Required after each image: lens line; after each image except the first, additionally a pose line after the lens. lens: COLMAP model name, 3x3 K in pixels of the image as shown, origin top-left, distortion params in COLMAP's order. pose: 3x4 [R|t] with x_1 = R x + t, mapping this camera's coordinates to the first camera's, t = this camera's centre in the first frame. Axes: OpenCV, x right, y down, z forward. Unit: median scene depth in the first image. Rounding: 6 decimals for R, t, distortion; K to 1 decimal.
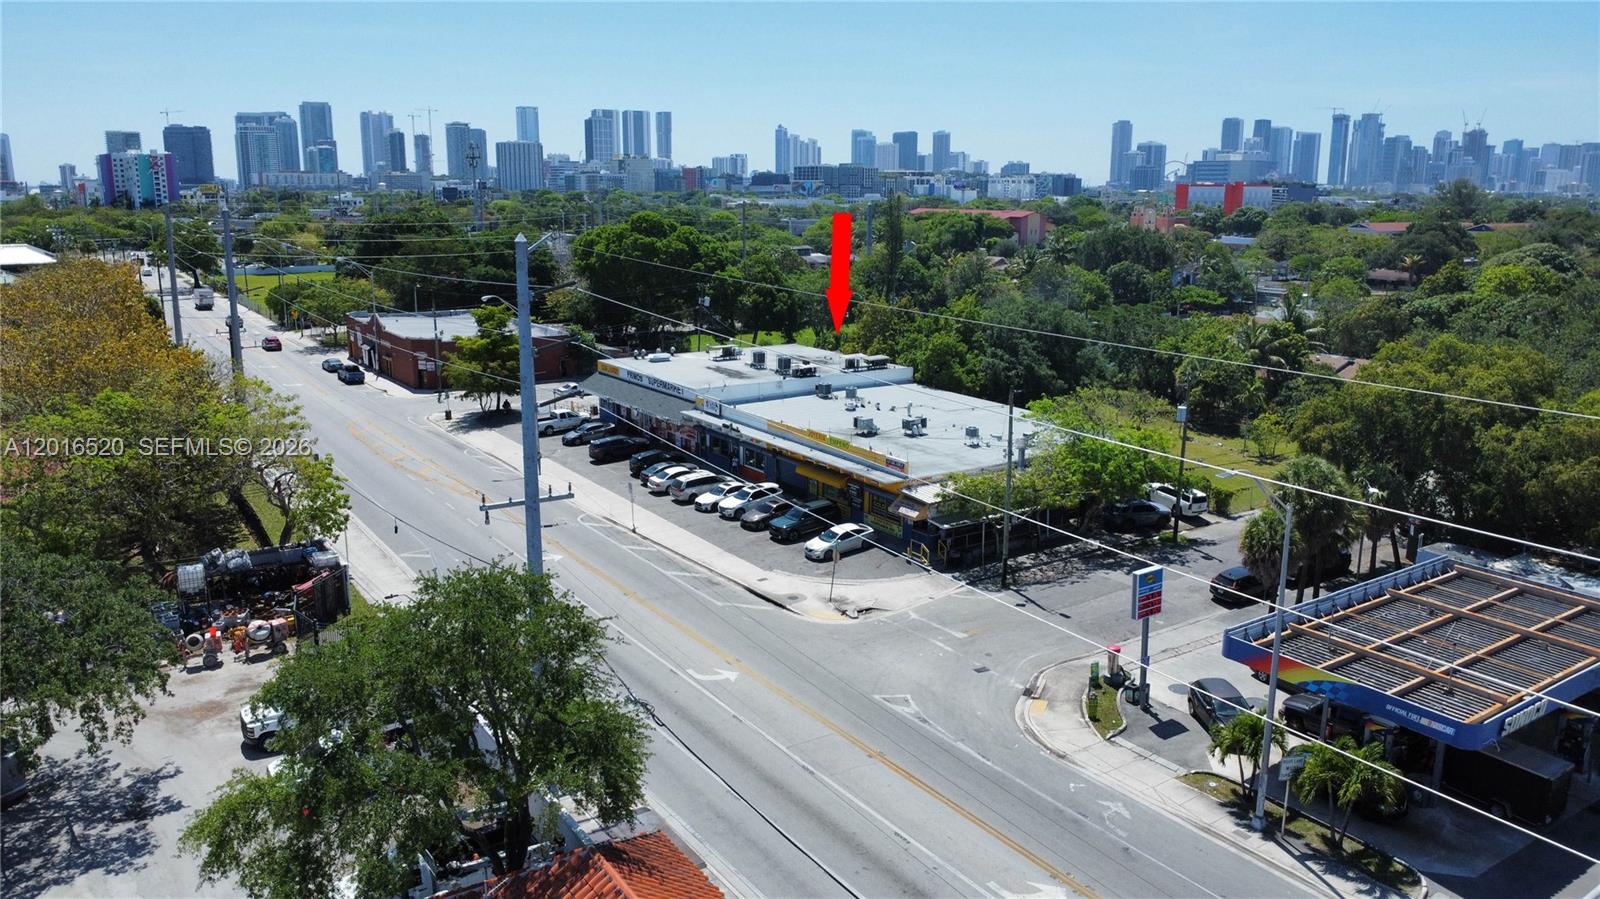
lens RADIAL K [[1159.2, 0, 800.0], [0, 1159.2, 449.5], [0, 0, 1]] dist [-0.015675, -0.028175]
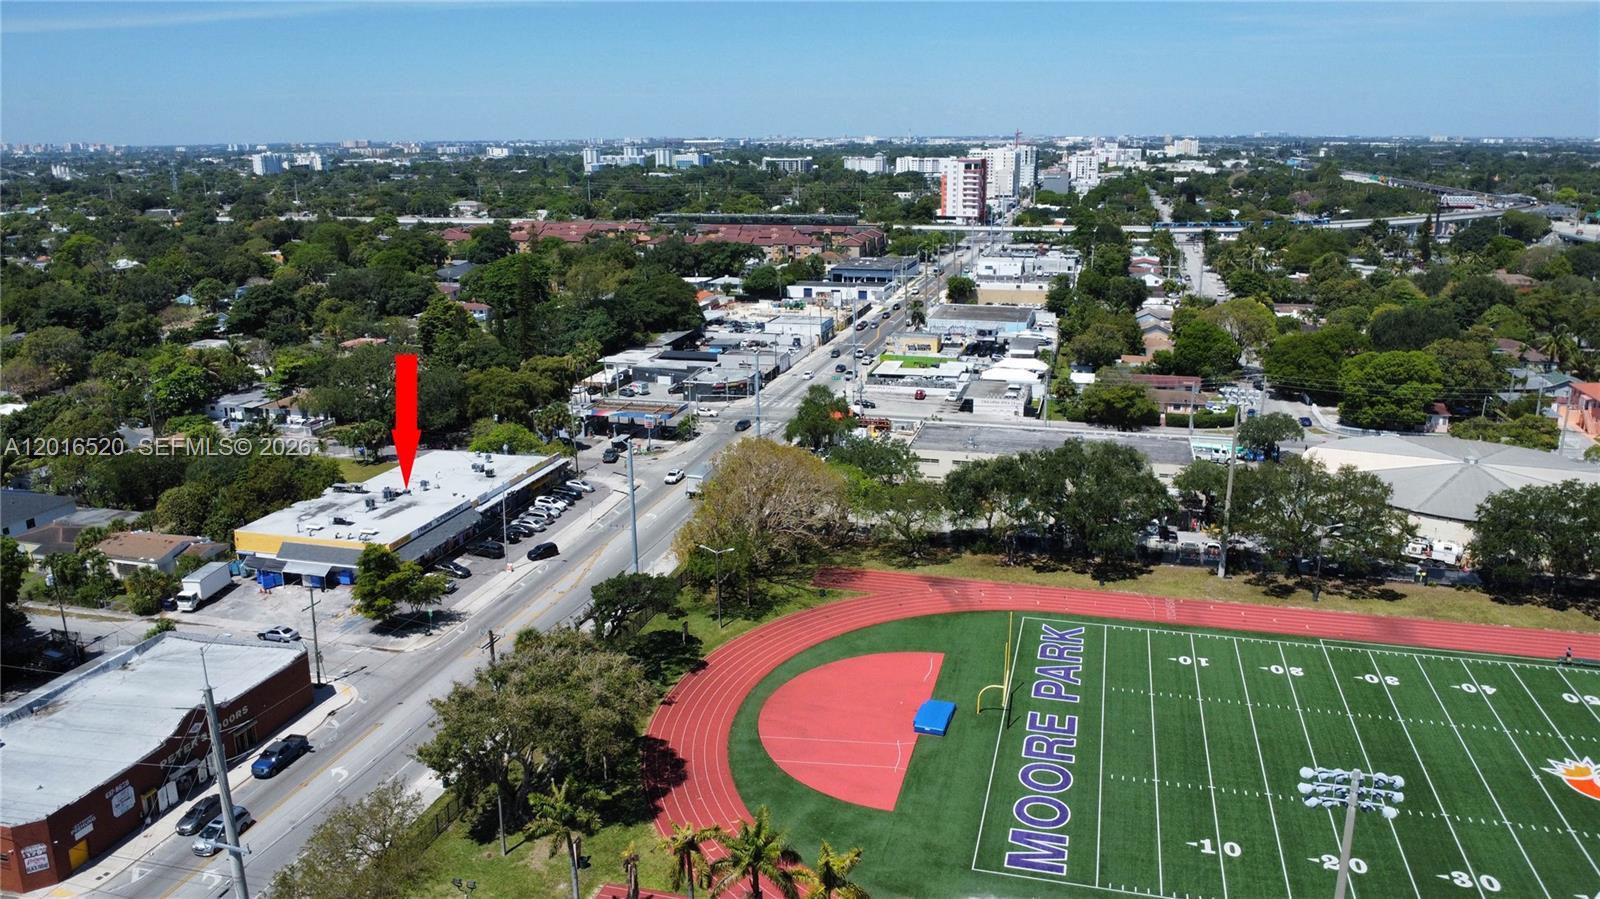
lens RADIAL K [[1159.2, 0, 800.0], [0, 1159.2, 449.5], [0, 0, 1]] dist [-0.015675, -0.028175]
pose [[-0.656449, -0.198806, 0.727702, -0.068337], [0.170862, 0.900395, 0.400118, -0.029915], [-0.734766, 0.386993, -0.557095, 0.065843]]
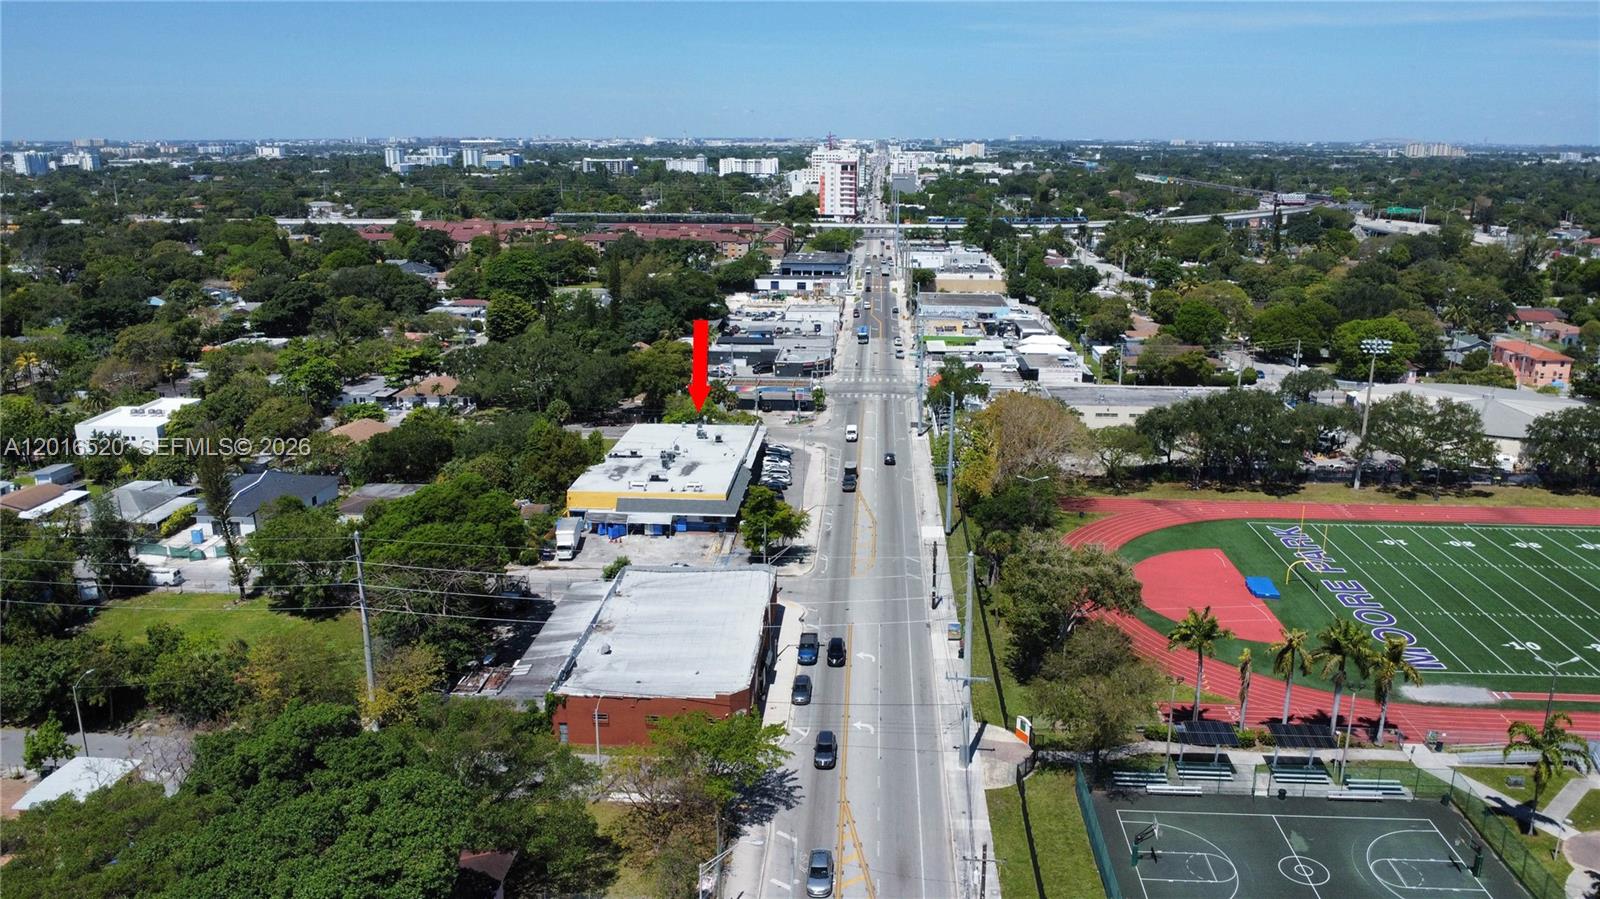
lens RADIAL K [[1159.2, 0, 800.0], [0, 1159.2, 449.5], [0, 0, 1]] dist [-0.015675, -0.028175]
pose [[-0.790048, -0.167669, 0.589670, -0.055002], [0.129606, 0.894448, 0.427978, -0.036808], [-0.599188, 0.414548, -0.684926, 0.094892]]
